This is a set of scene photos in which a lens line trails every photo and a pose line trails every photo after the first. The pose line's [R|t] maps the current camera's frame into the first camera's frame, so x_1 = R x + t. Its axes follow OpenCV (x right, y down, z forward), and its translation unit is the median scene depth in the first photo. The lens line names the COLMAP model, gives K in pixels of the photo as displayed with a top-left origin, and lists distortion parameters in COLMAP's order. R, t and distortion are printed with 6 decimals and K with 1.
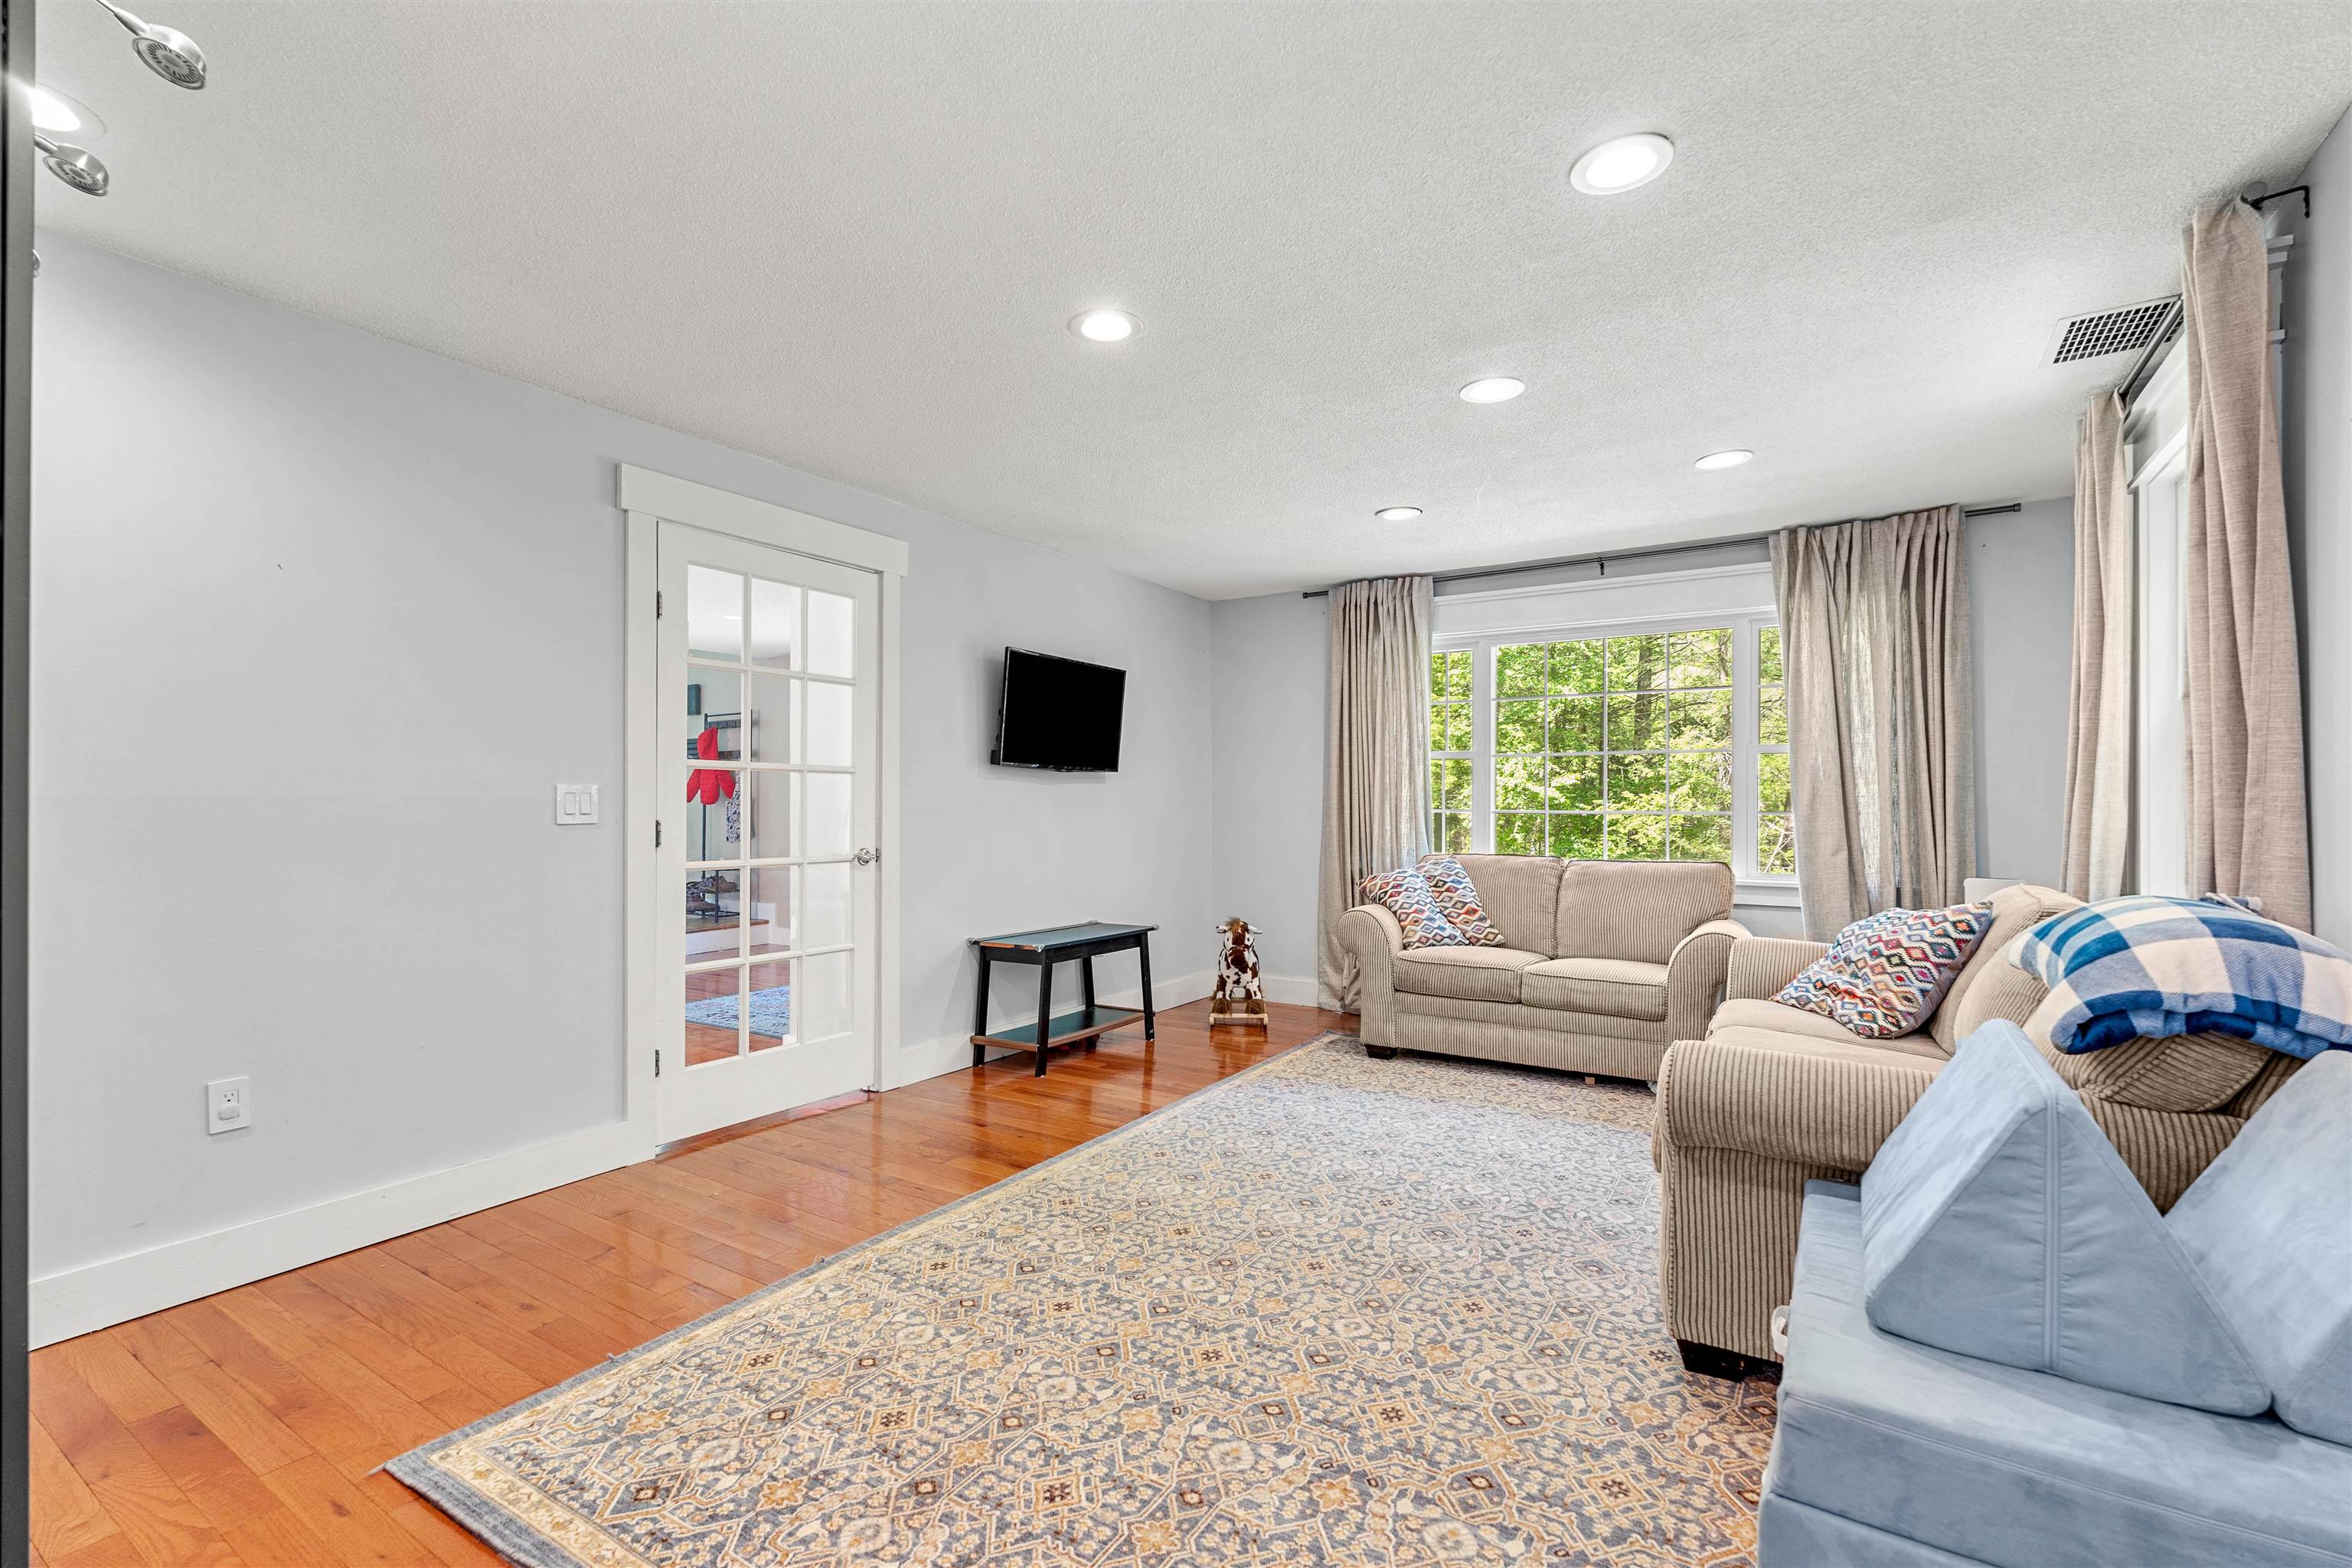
lens RADIAL K [[1039.7, 0, 1176.0], [0, 1039.7, 784.0], [0, 0, 1]] dist [-0.003037, -0.000470]
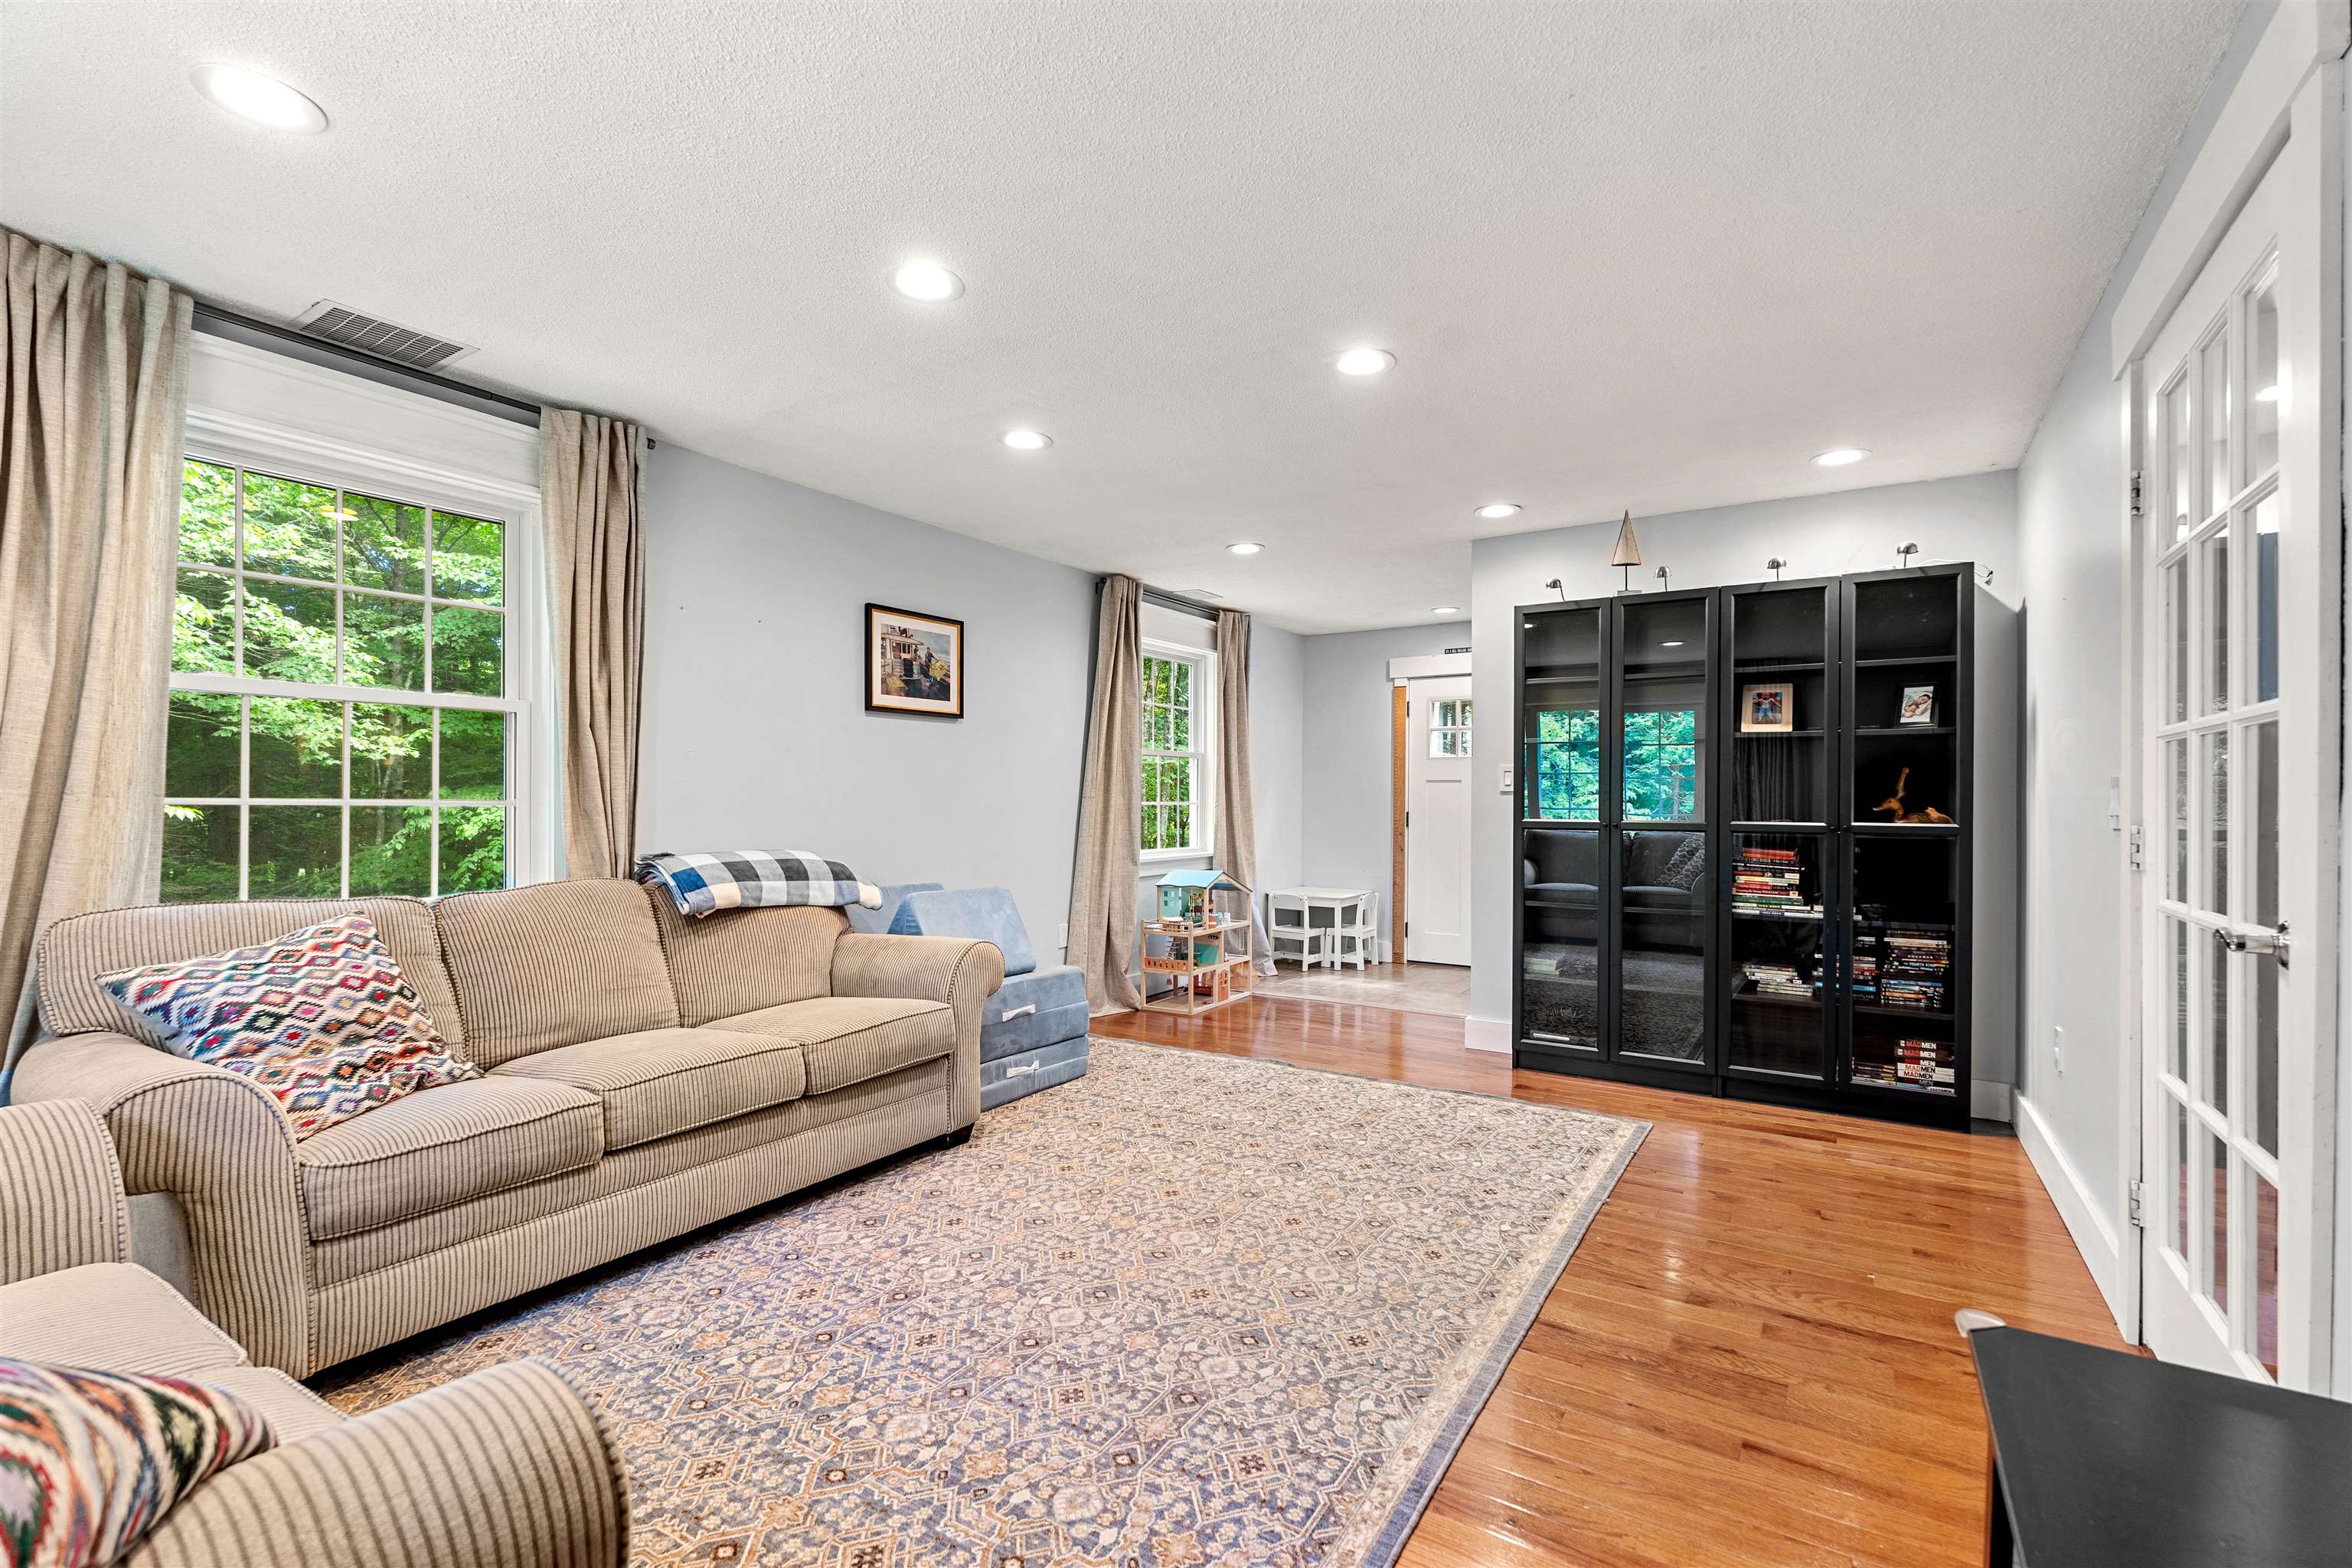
lens RADIAL K [[1043.7, 0, 1176.0], [0, 1043.7, 784.0], [0, 0, 1]] dist [0.000173, 0.000117]
pose [[-0.999977, -0.004538, 0.004964, 0.093523], [-0.004721, 0.999284, -0.037537, 0.034465], [-0.004790, -0.037560, -0.999283, 1.627855]]
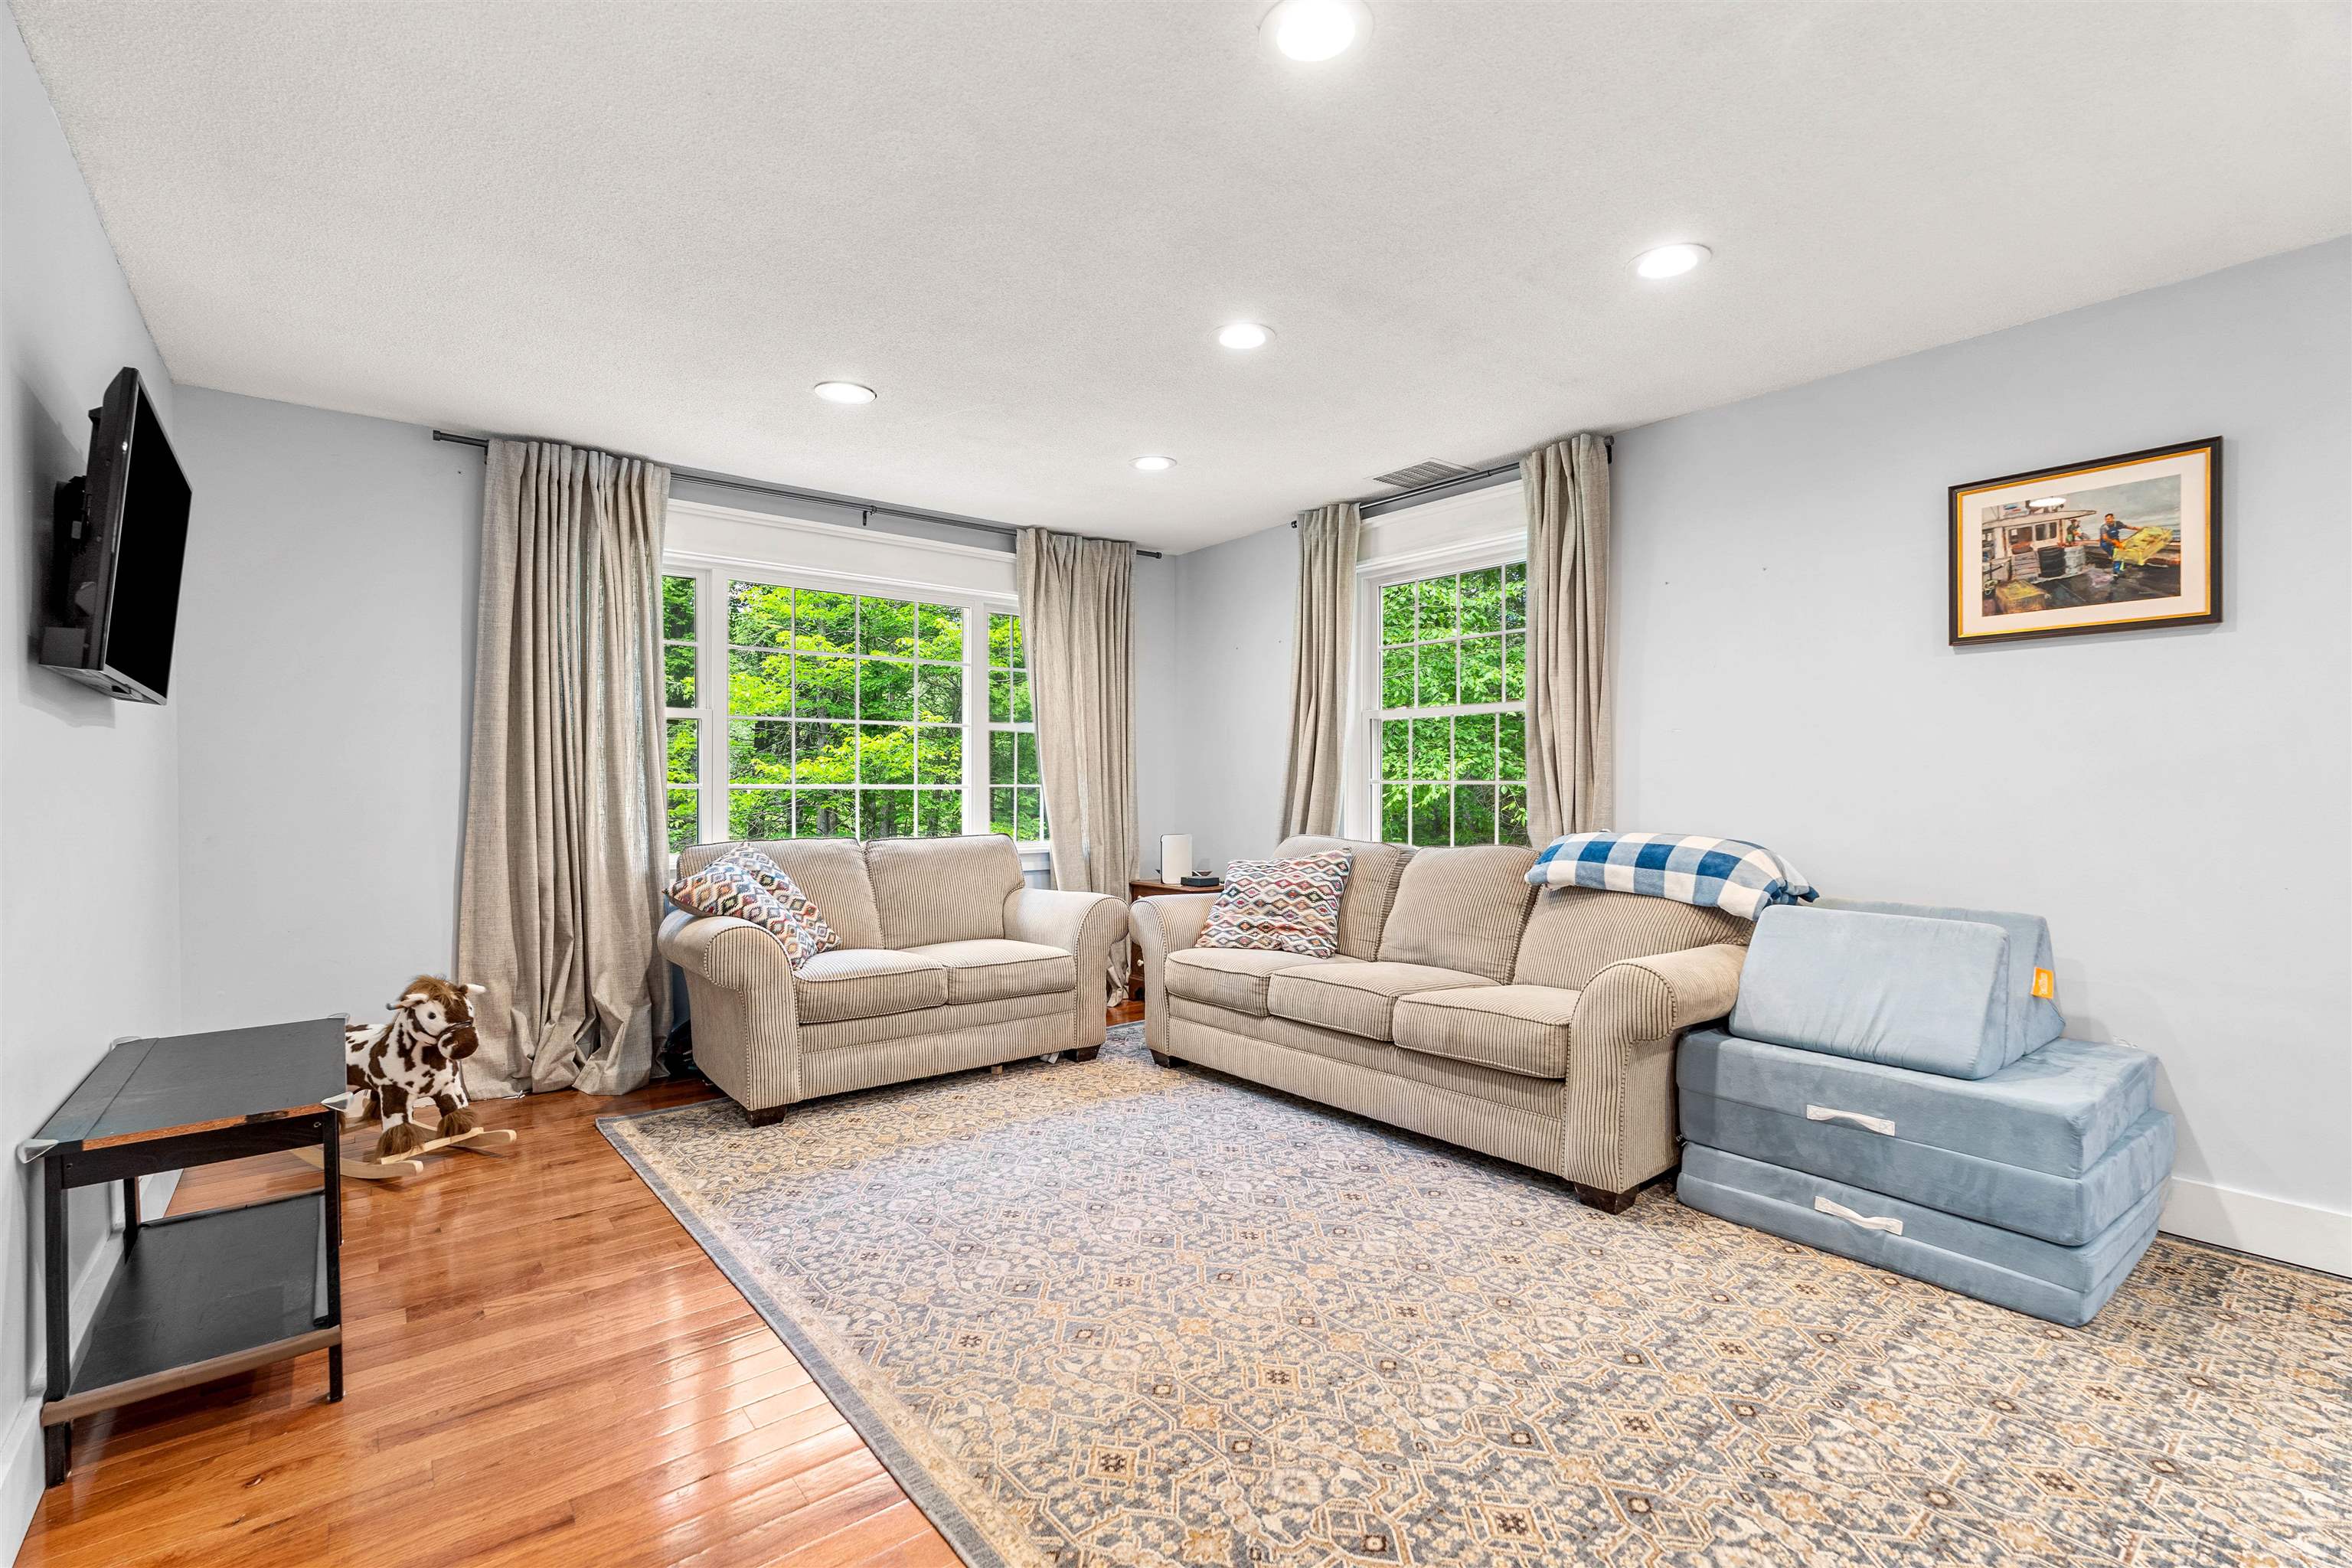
lens RADIAL K [[1039.7, 0, 1176.0], [0, 1039.7, 784.0], [0, 0, 1]] dist [-0.003037, -0.000470]
pose [[0.319745, -0.002890, 0.947499, -0.549557], [-0.018796, 0.999779, 0.009392, 0.016449], [-0.947317, -0.020813, 0.319620, 0.679023]]
